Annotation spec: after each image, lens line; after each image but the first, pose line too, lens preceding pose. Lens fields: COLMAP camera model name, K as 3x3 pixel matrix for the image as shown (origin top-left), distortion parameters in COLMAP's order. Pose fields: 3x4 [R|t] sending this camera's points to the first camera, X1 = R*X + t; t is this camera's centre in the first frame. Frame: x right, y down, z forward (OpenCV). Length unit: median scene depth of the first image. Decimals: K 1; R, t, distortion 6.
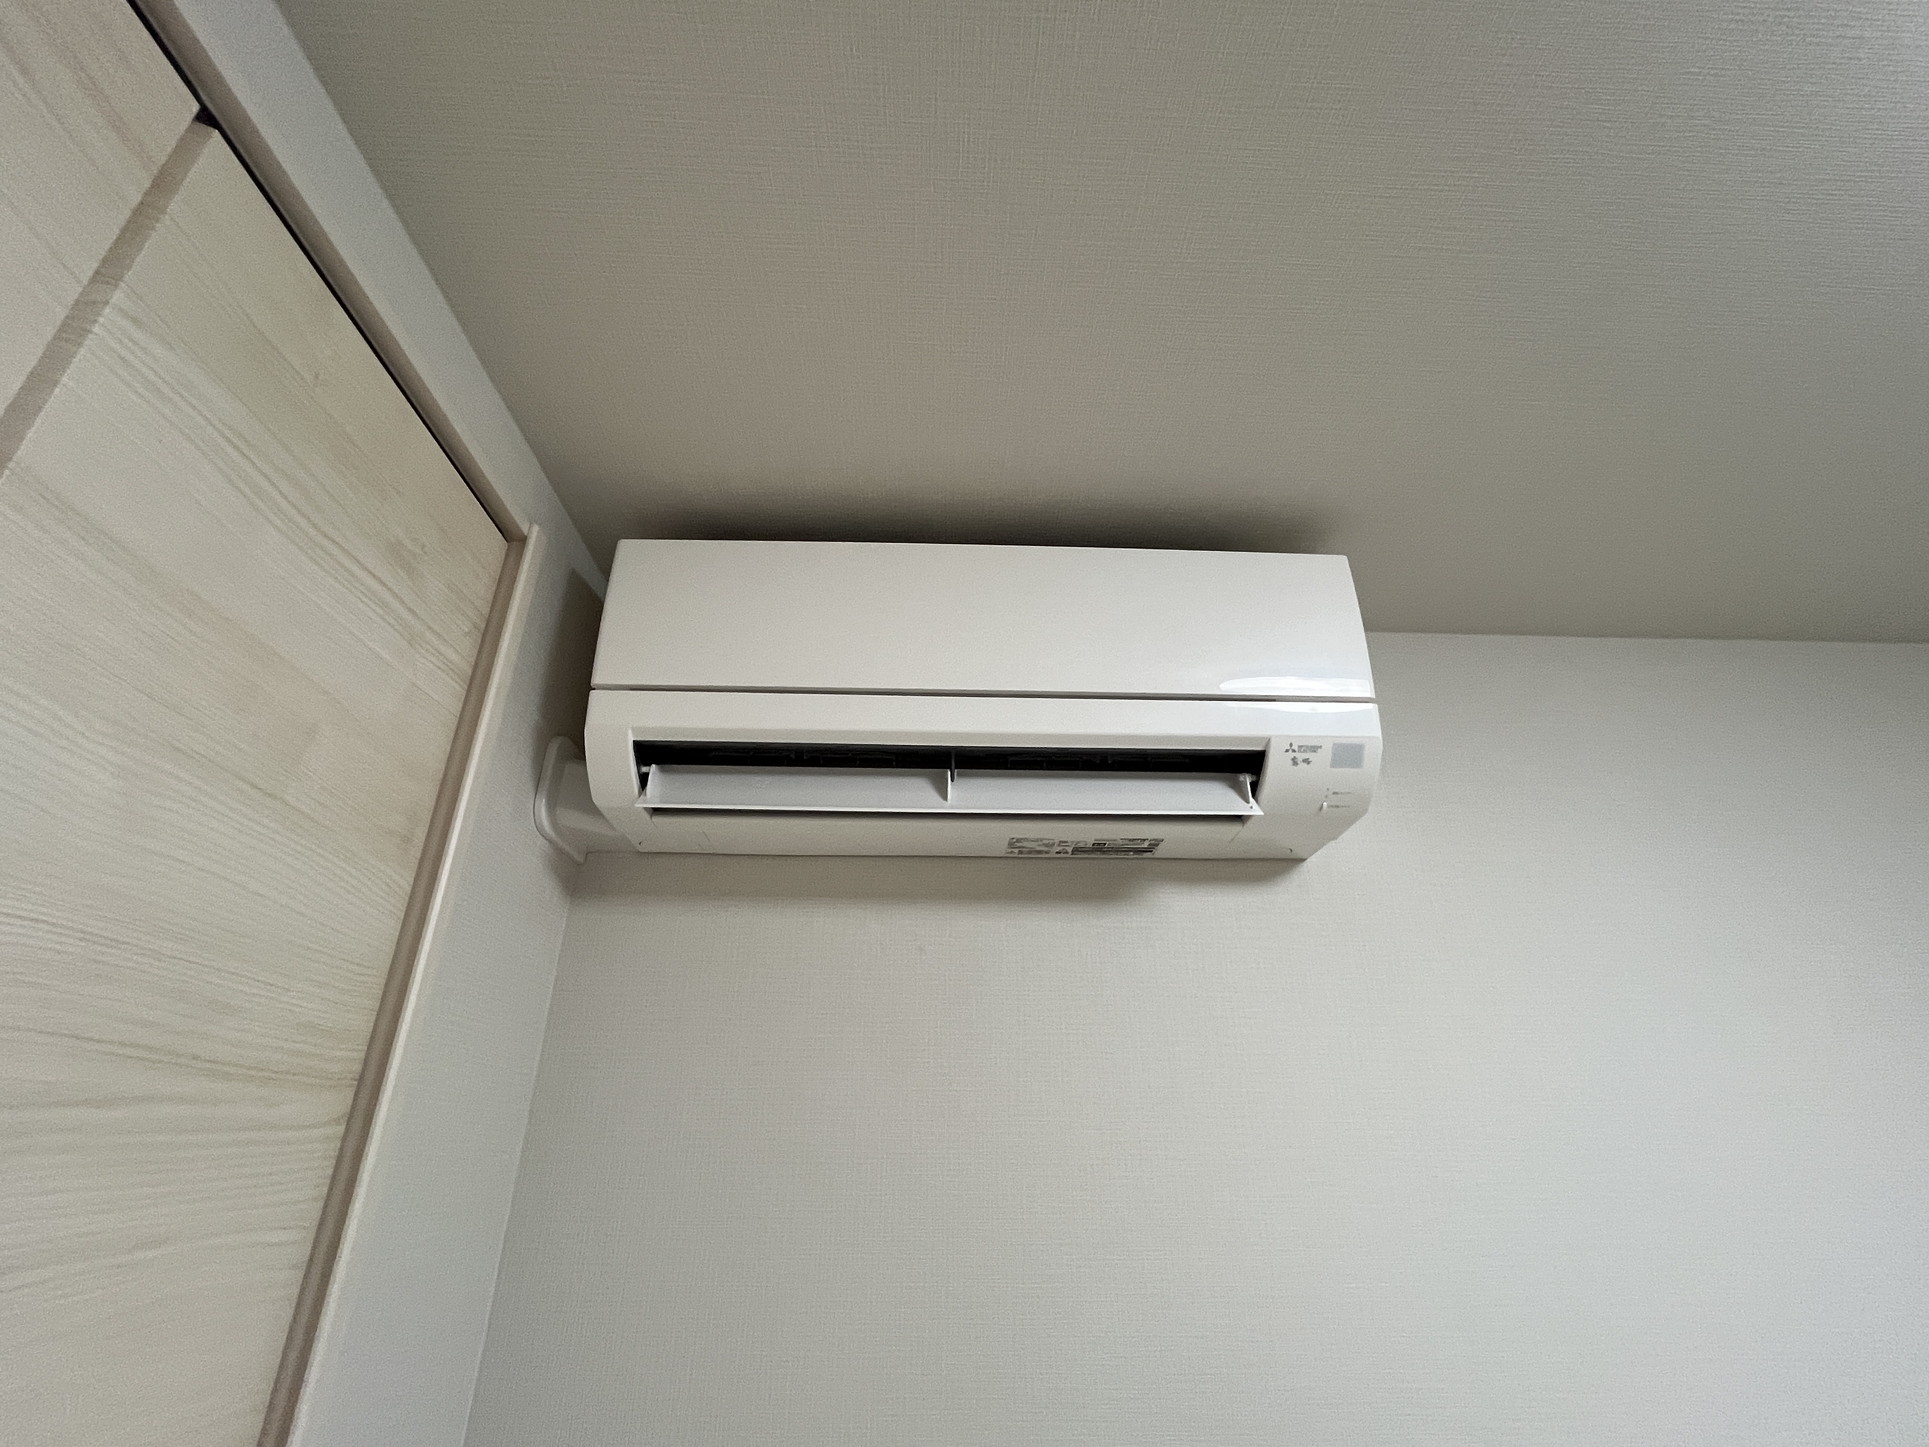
lens RADIAL K [[857.7, 0, 967.0], [0, 857.7, 729.0], [0, 0, 1]] dist [-0.000423, 0.000070]
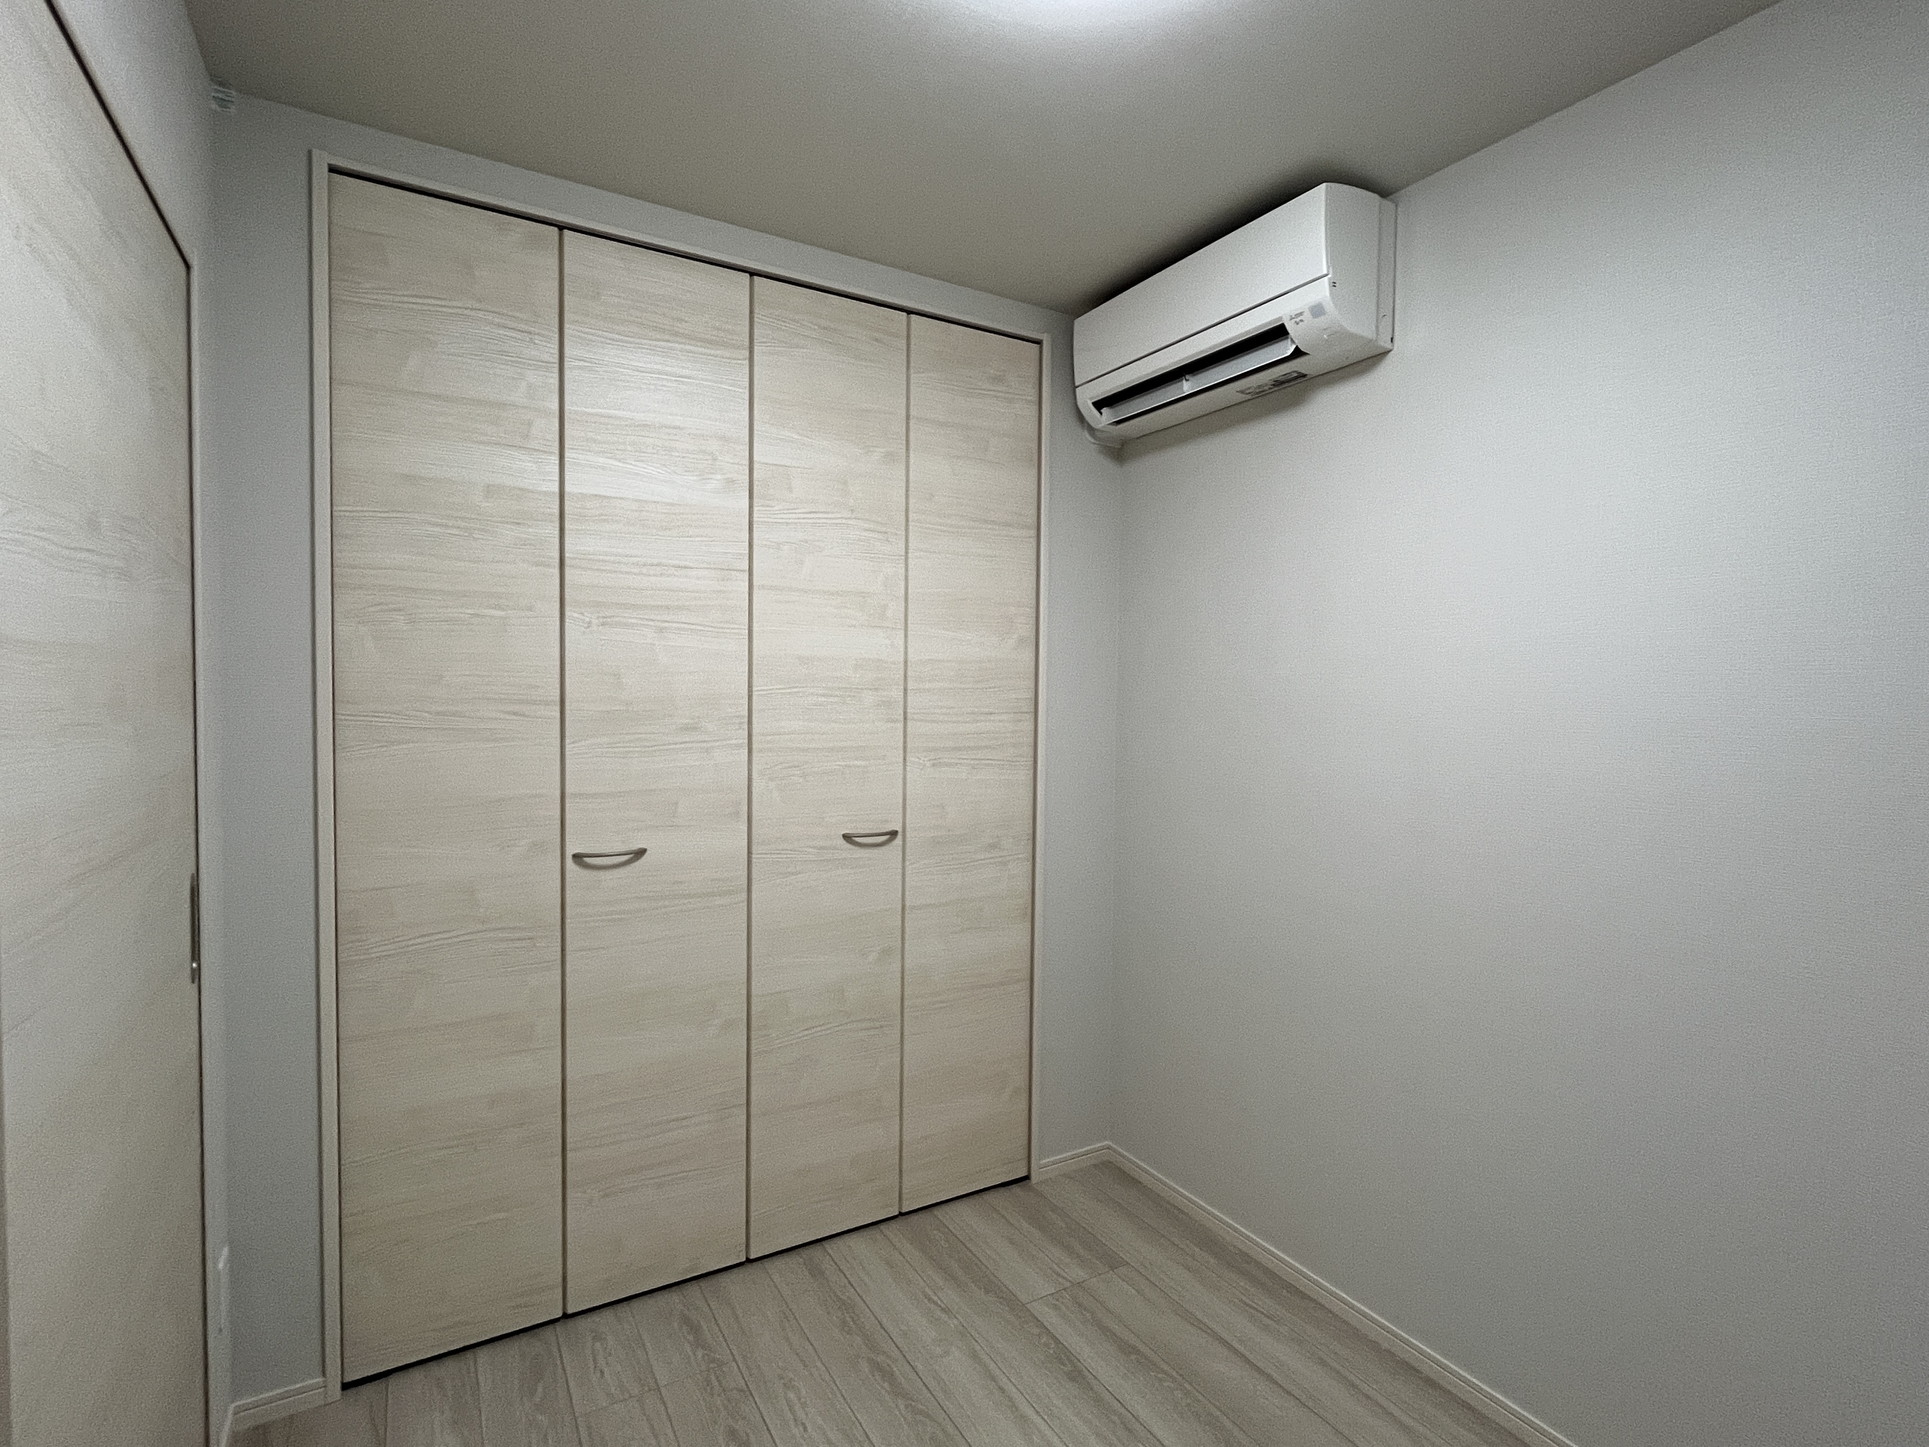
lens RADIAL K [[944.9, 0, 960.4], [0, 944.9, 723.0], [0, 0, 1]] dist [-0.000006, -0.000614]
pose [[0.478525, 0.029605, -0.877575, 1.831652], [0.373159, 0.897835, 0.233765, 0.062445], [0.794838, -0.439337, 0.418589, -0.900894]]
